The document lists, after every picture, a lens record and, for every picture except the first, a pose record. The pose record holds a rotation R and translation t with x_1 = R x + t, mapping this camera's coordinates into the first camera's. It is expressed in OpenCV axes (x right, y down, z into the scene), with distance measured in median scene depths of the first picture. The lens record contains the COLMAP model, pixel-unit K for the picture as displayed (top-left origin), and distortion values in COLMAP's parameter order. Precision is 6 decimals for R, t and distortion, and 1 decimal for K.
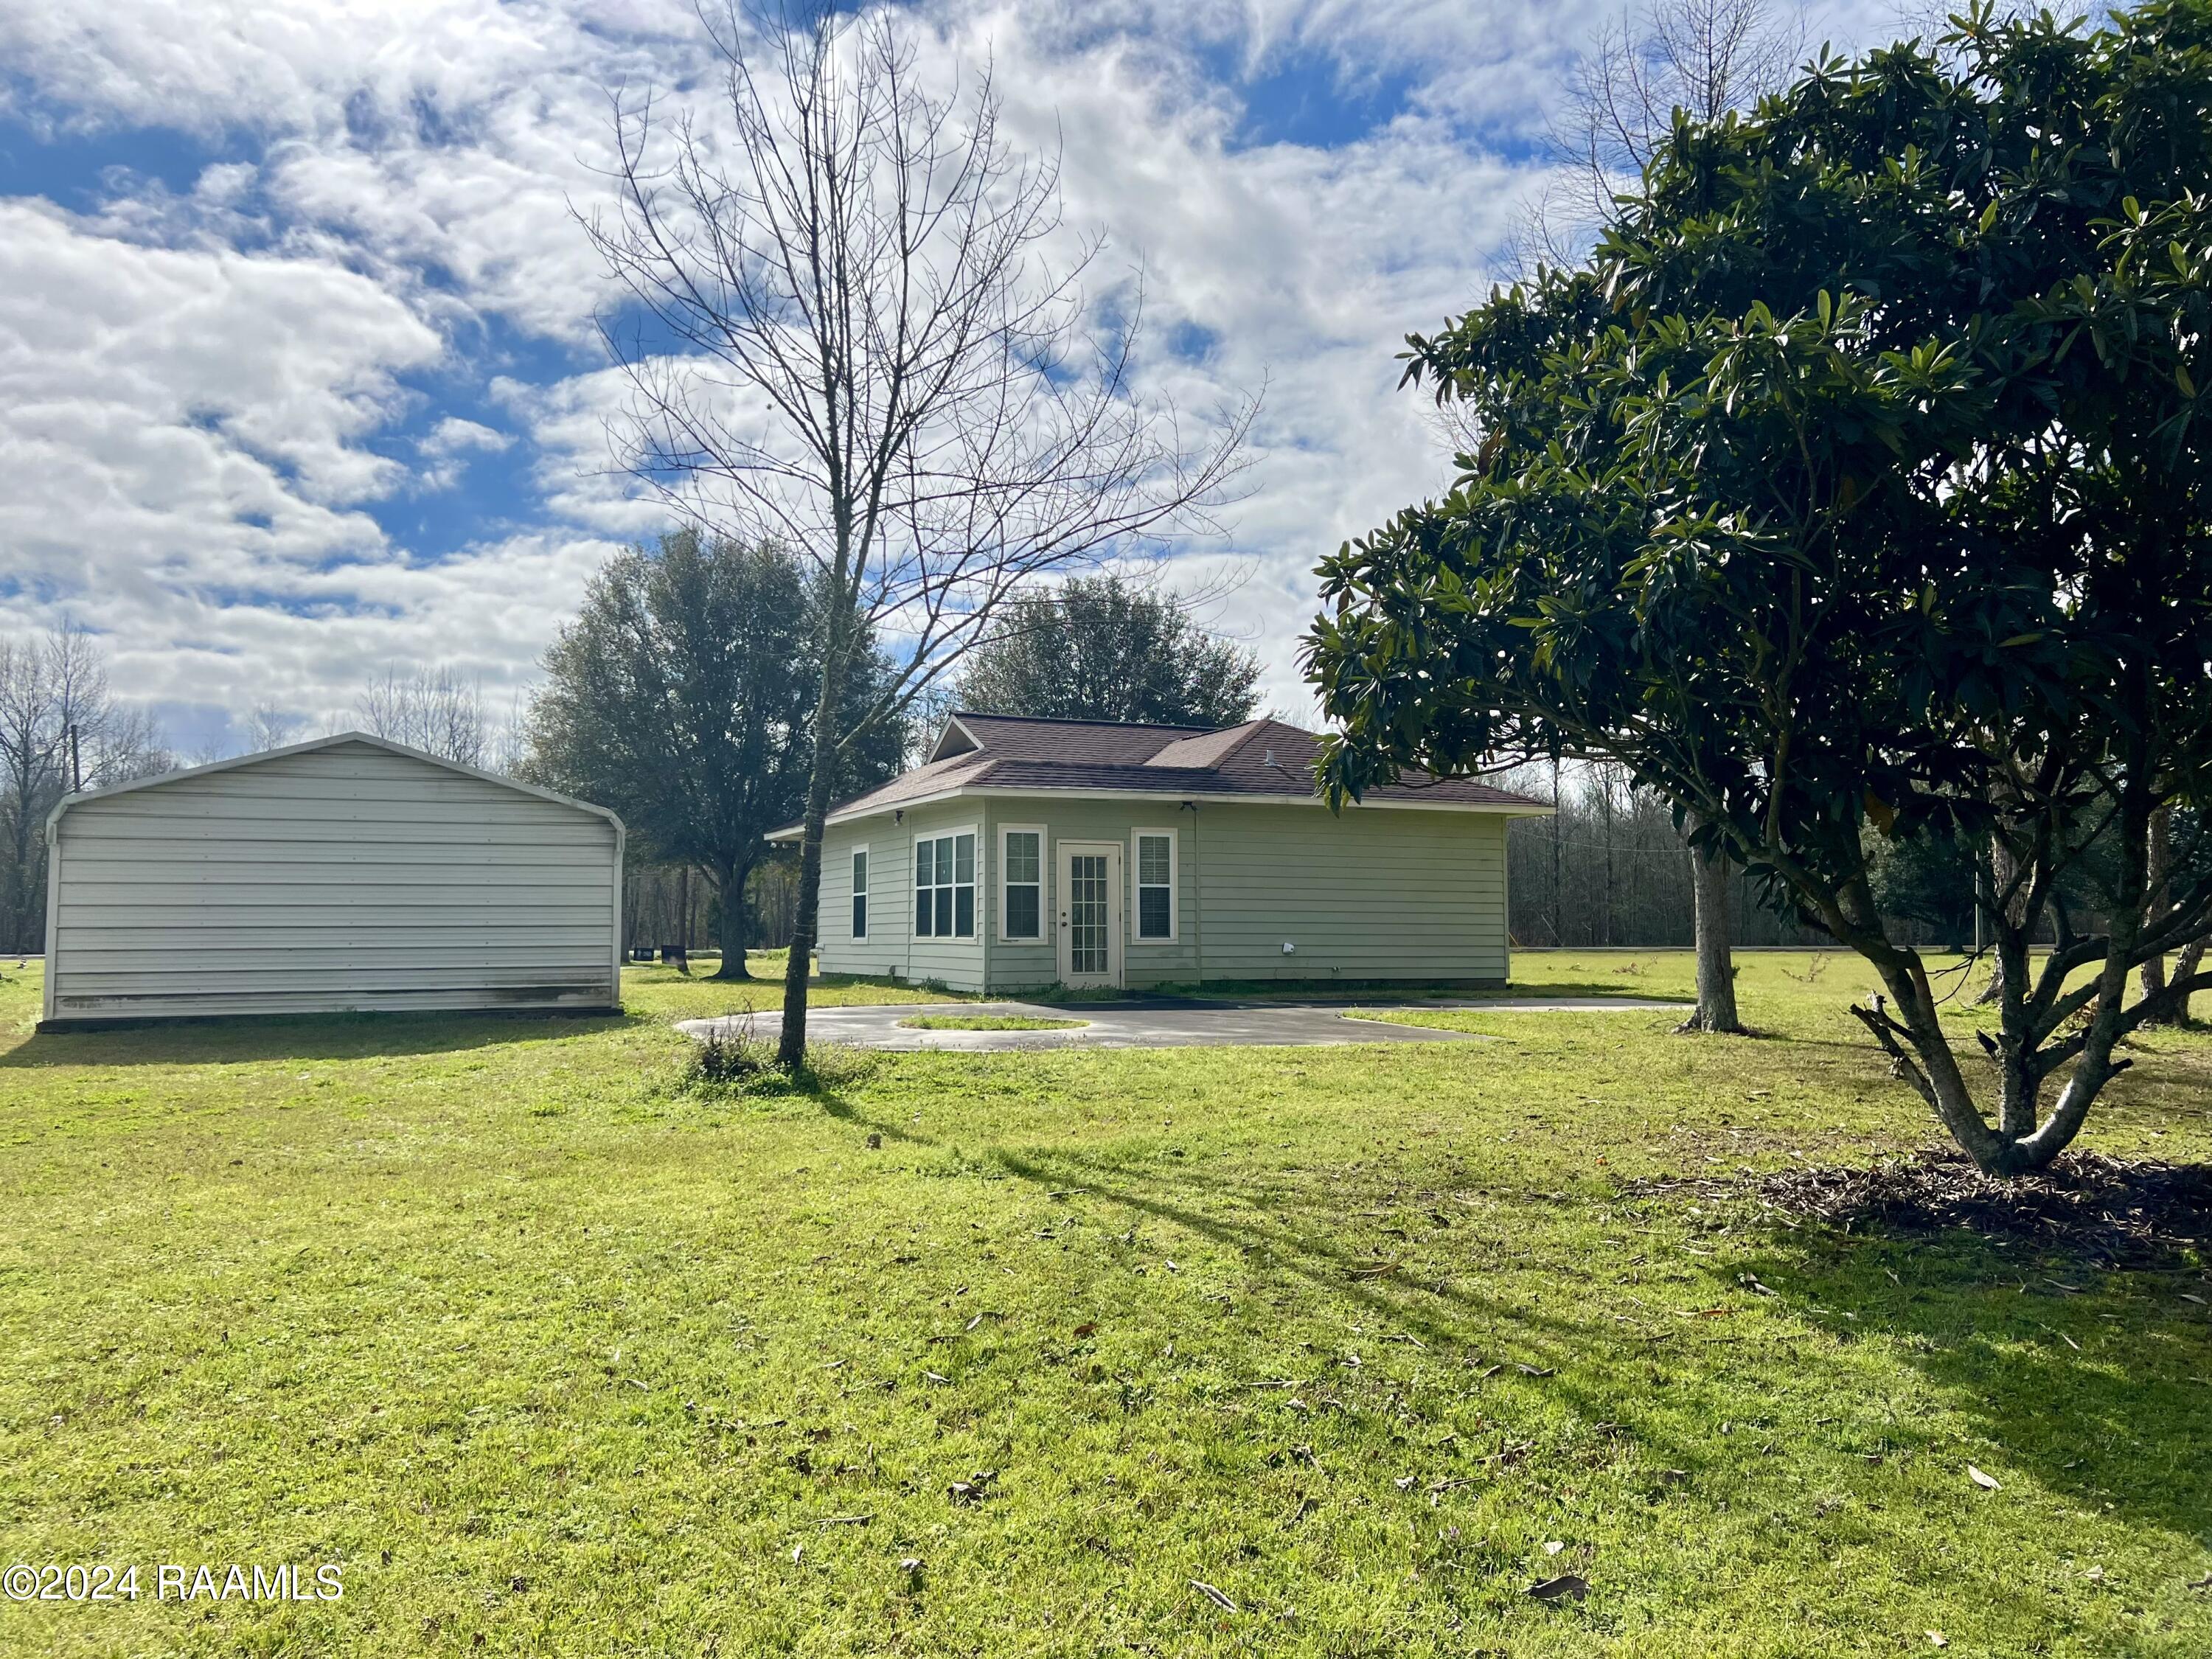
lens RADIAL K [[1707.6, 0, 1104.4], [0, 1707.6, 838.0], [0, 0, 1]] dist [0.052796, -0.054927]
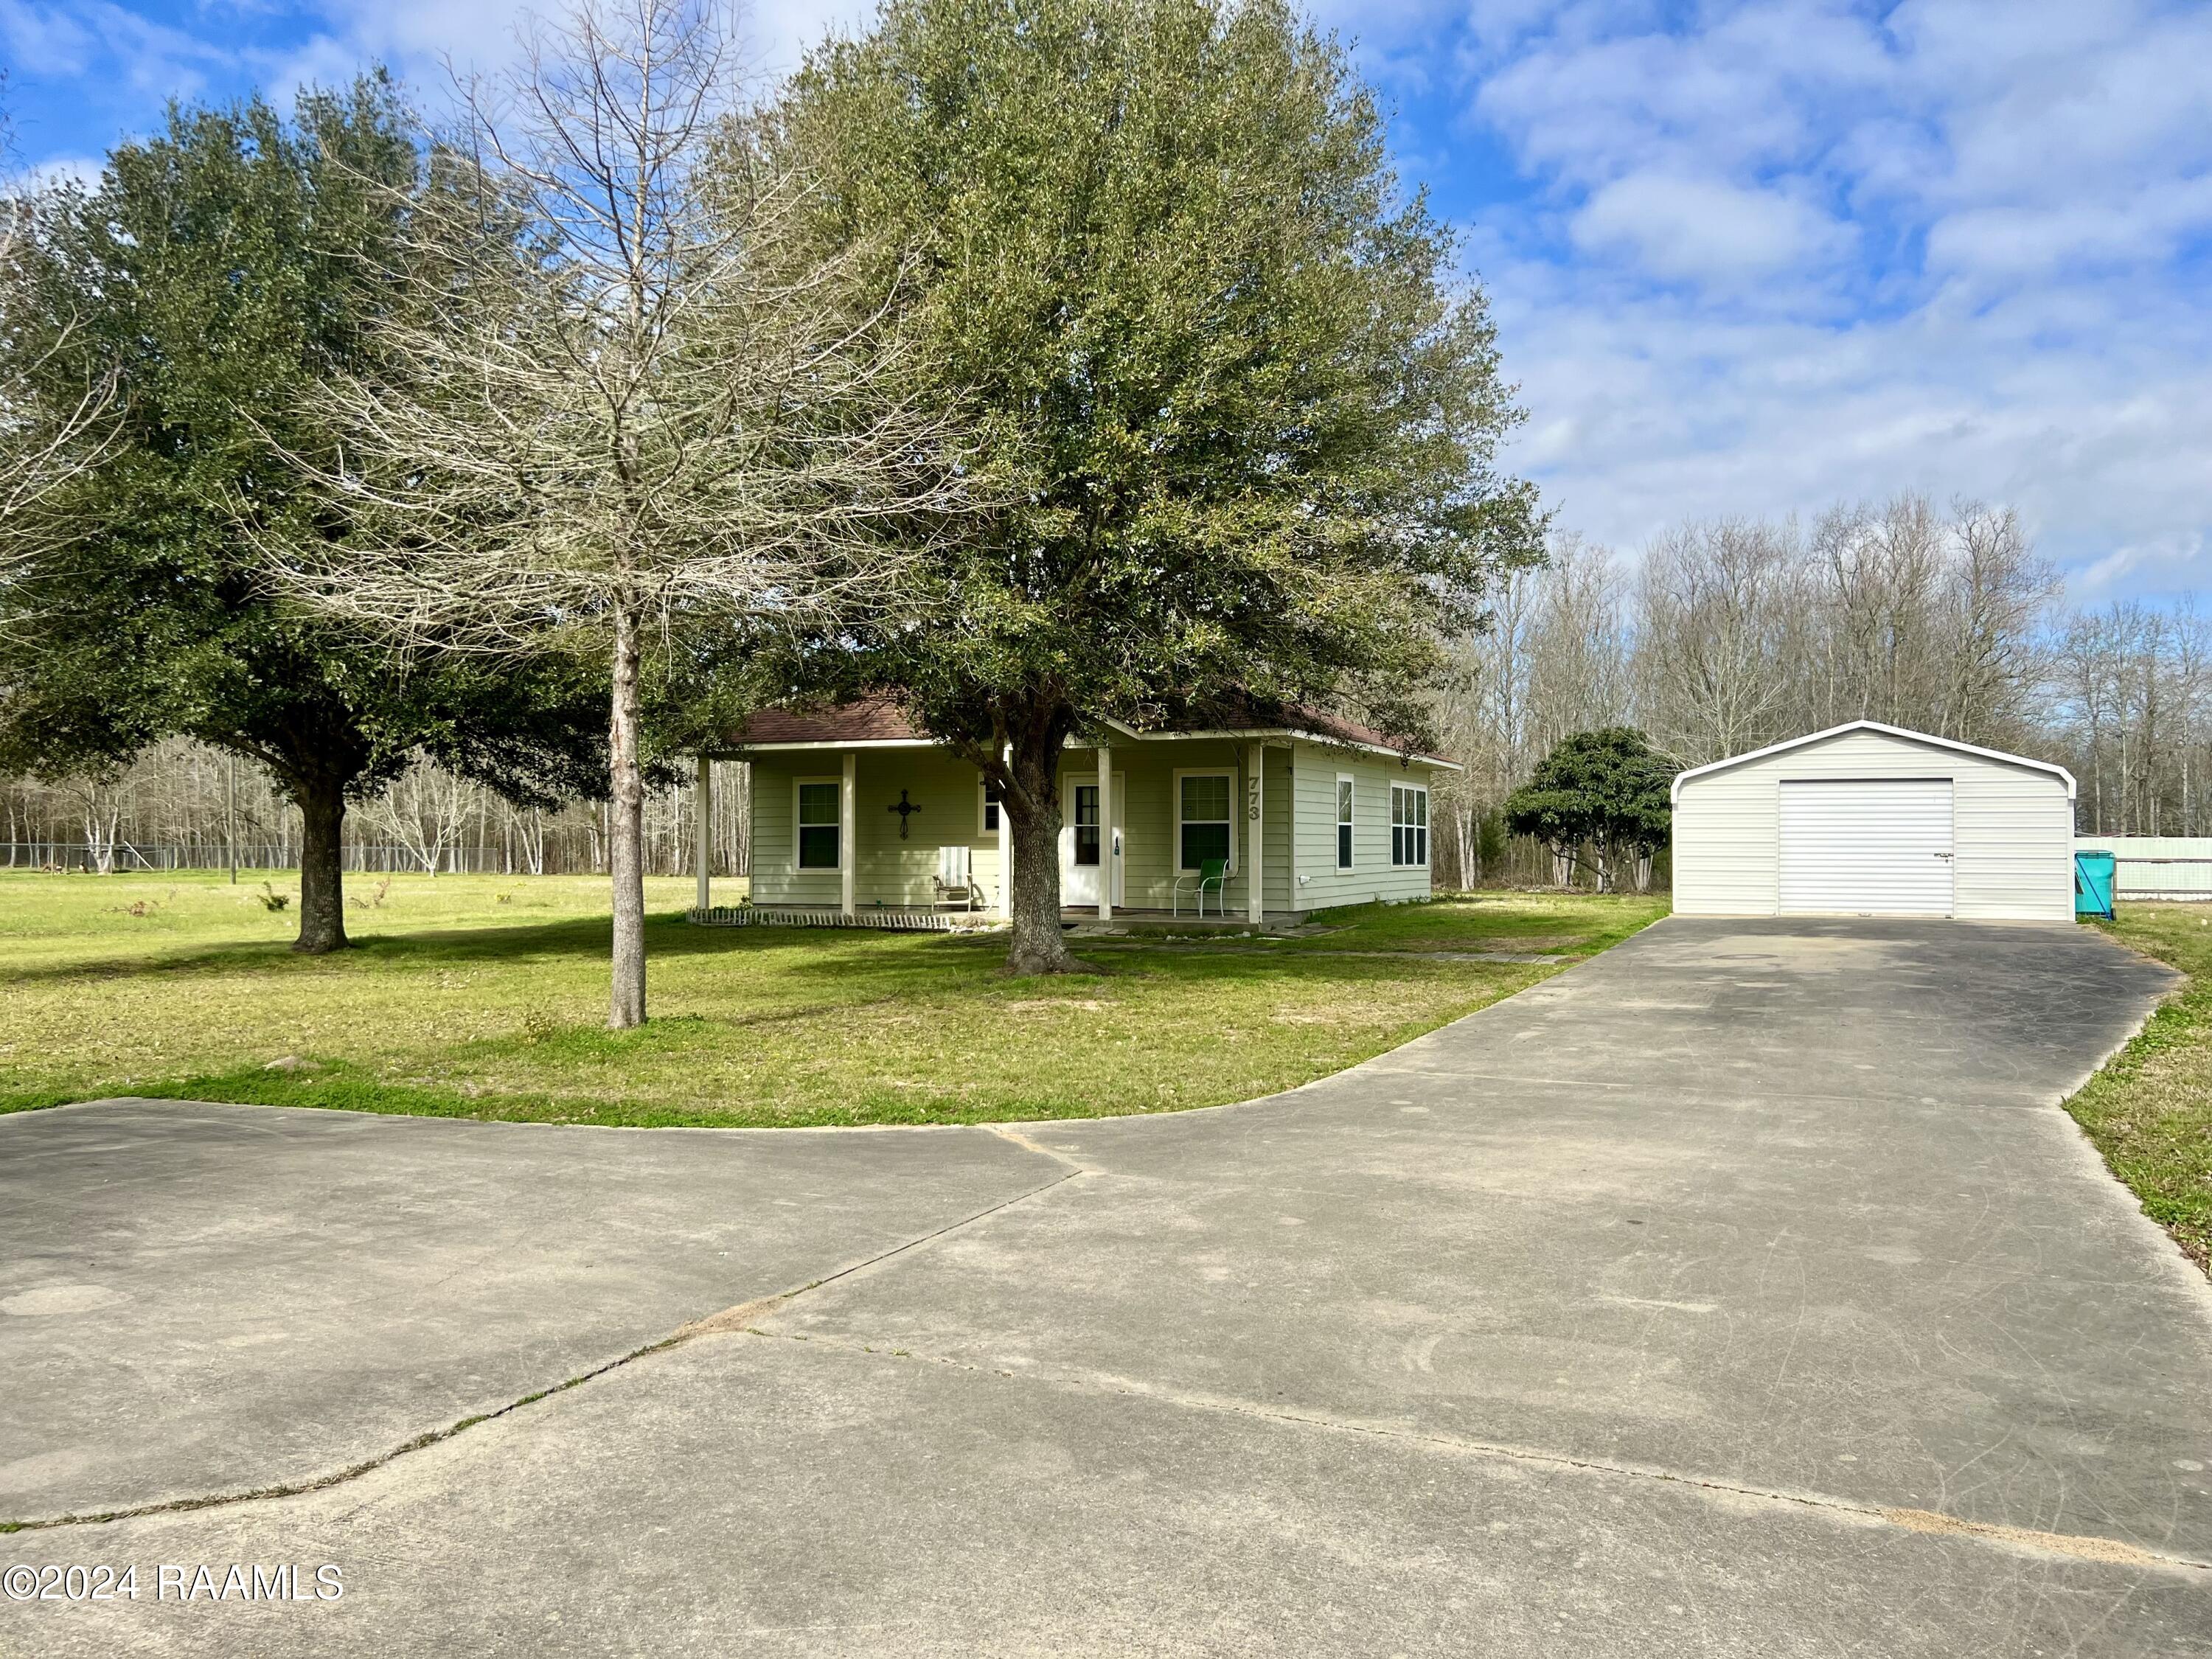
lens RADIAL K [[1724.8, 0, 1070.8], [0, 1724.8, 834.6], [0, 0, 1]] dist [0.061230, -0.067507]
pose [[-0.642496, 0.015236, 0.766137, -0.898889], [-0.035050, 0.998172, -0.049244, 0.104707], [-0.765487, -0.058492, -0.640788, 1.964965]]
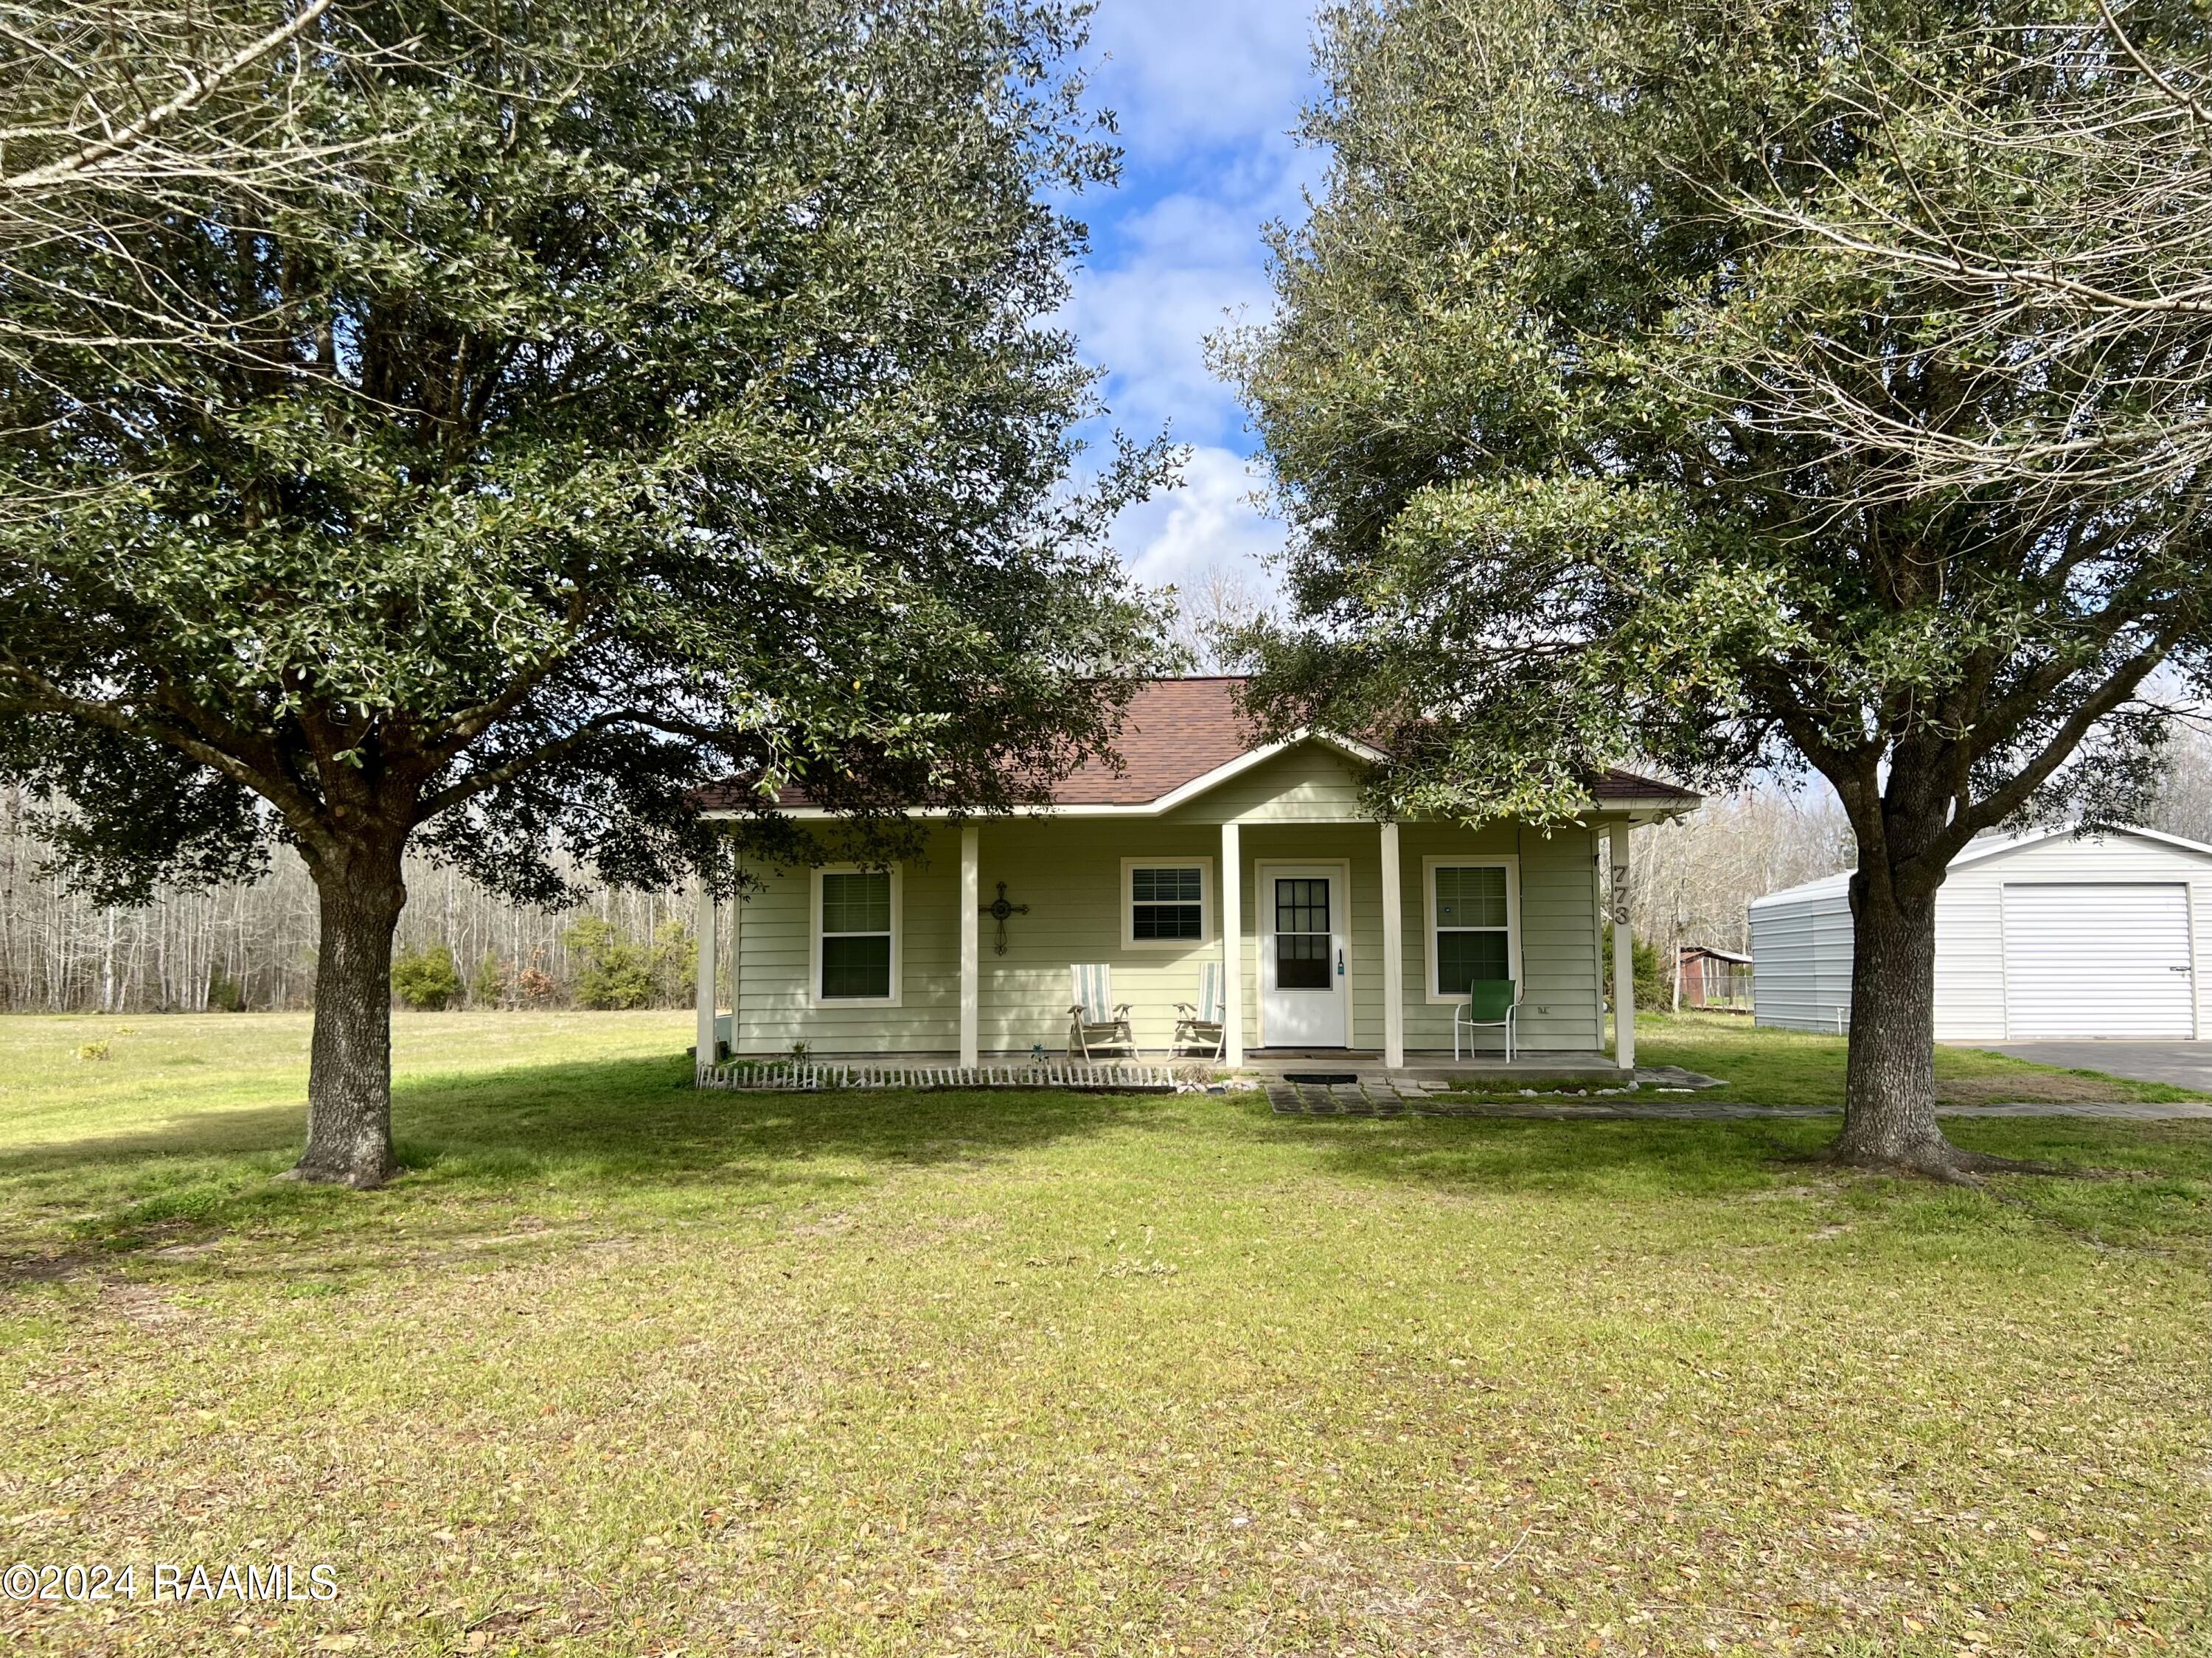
lens RADIAL K [[1729.7, 0, 1125.7], [0, 1729.7, 827.7], [0, 0, 1]] dist [0.048998, -0.012757]
pose [[-0.885171, 0.052287, 0.462319, -0.379699], [-0.010860, 0.991073, -0.132881, 0.102649], [-0.465140, -0.122643, -0.876700, 1.992491]]
